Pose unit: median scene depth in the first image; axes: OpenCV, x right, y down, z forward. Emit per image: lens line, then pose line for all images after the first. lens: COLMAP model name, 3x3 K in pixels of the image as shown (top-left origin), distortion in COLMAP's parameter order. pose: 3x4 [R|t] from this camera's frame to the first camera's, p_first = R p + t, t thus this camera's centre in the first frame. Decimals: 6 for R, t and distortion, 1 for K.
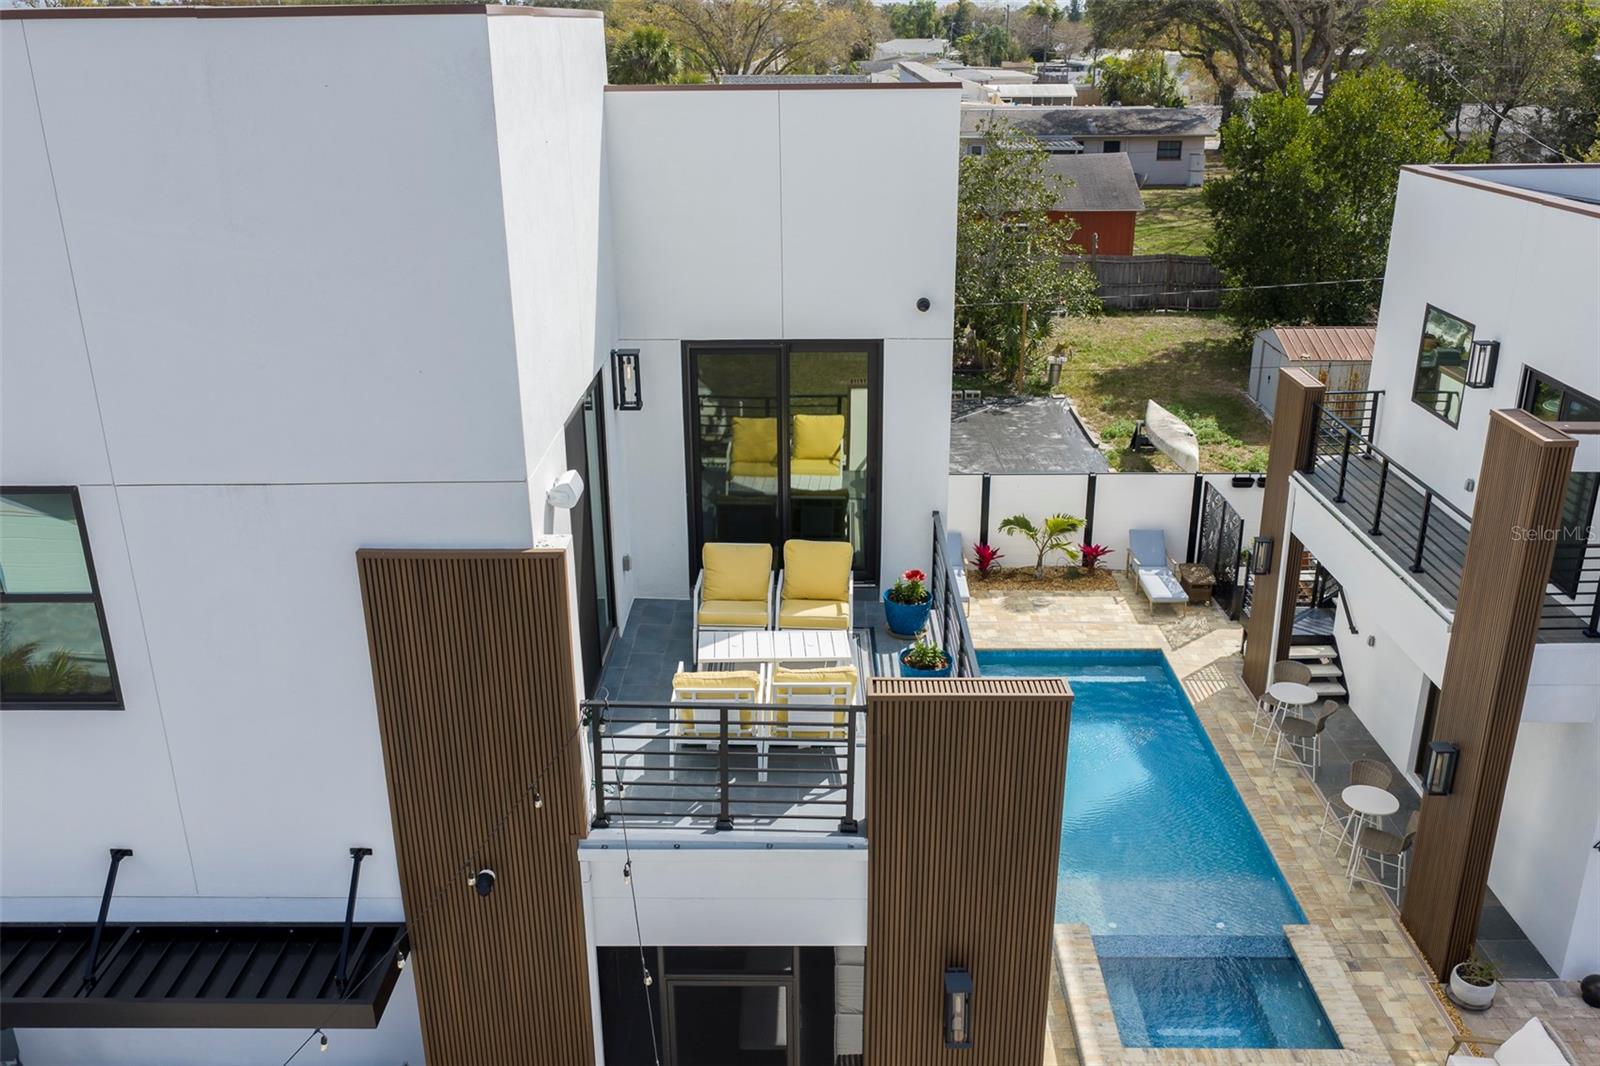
lens RADIAL K [[1329.4, 0, 805.9], [0, 1329.4, 522.2], [0, 0, 1]] dist [0.021437, -0.038096]
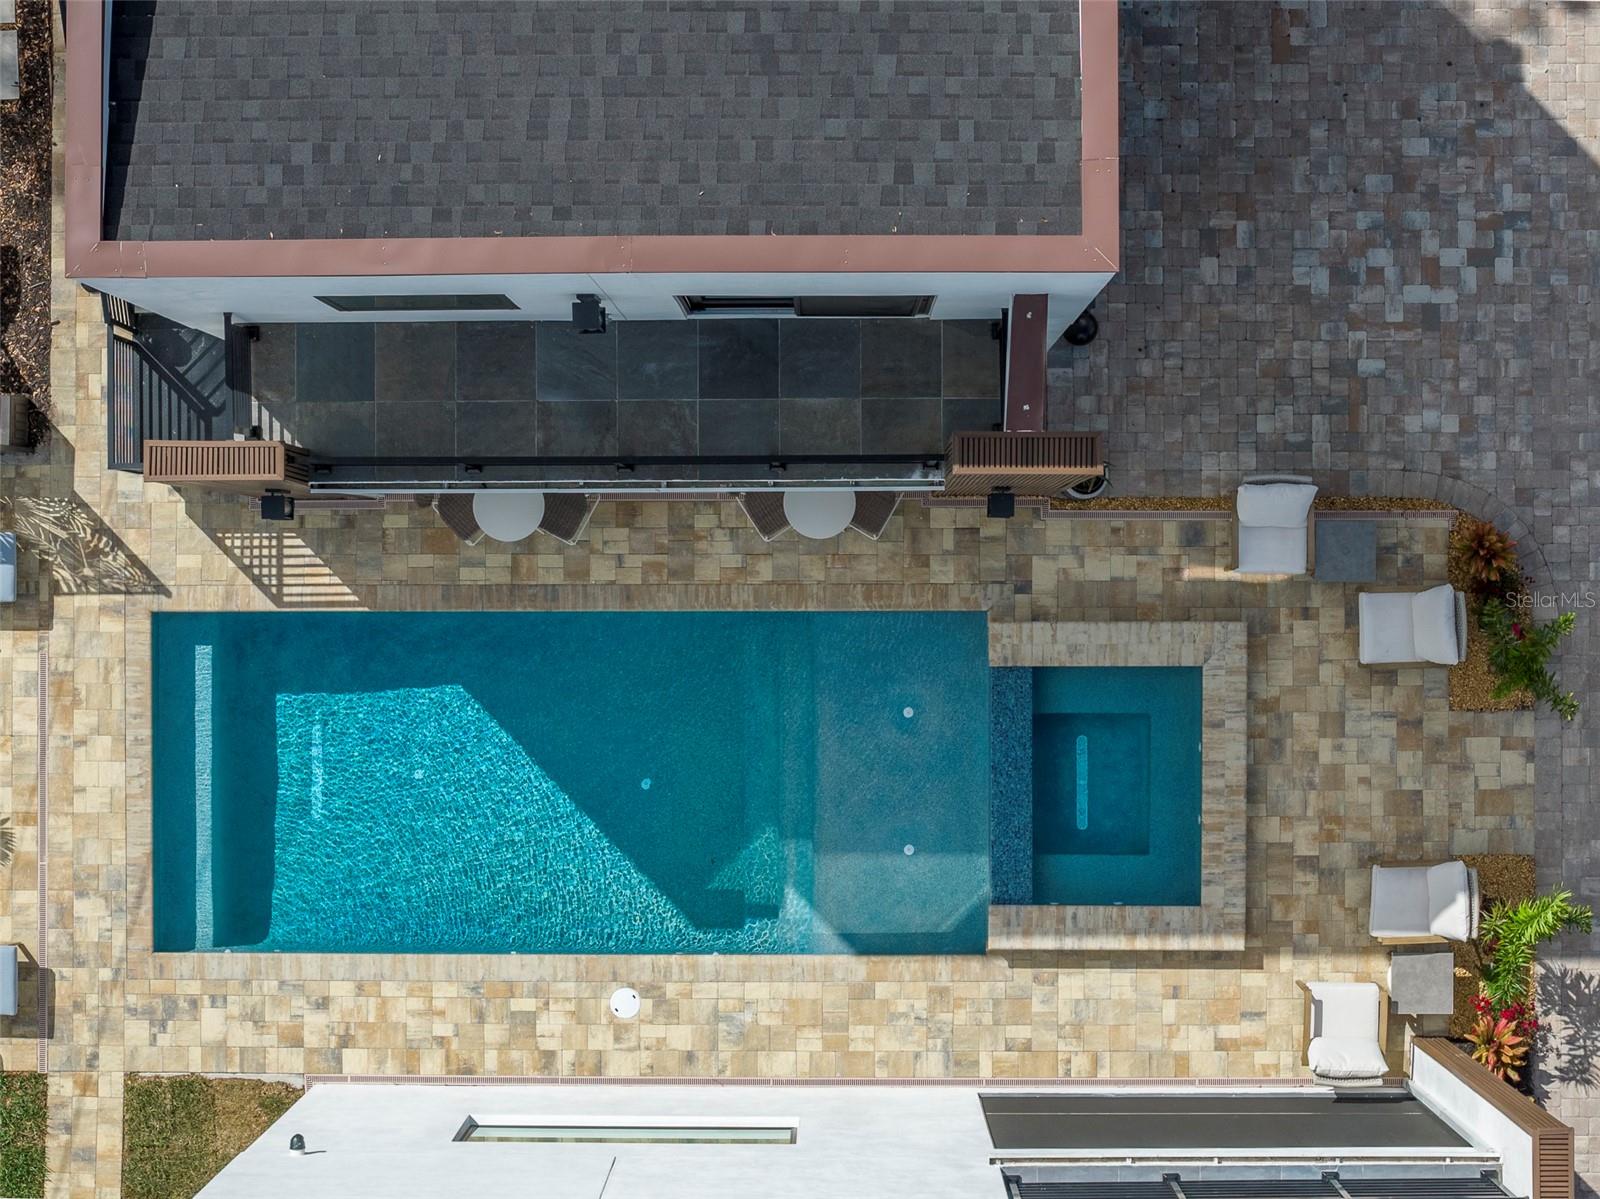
lens RADIAL K [[3251.5, 0, 850.9], [0, 3251.5, 532.6], [0, 0, 1]] dist [-0.118009, 0.000000]
pose [[-0.014052, -0.999671, 0.021445, 0.415183], [0.363430, 0.014874, 0.931503, -1.641692], [-0.931515, 0.020883, 0.363102, 0.373288]]
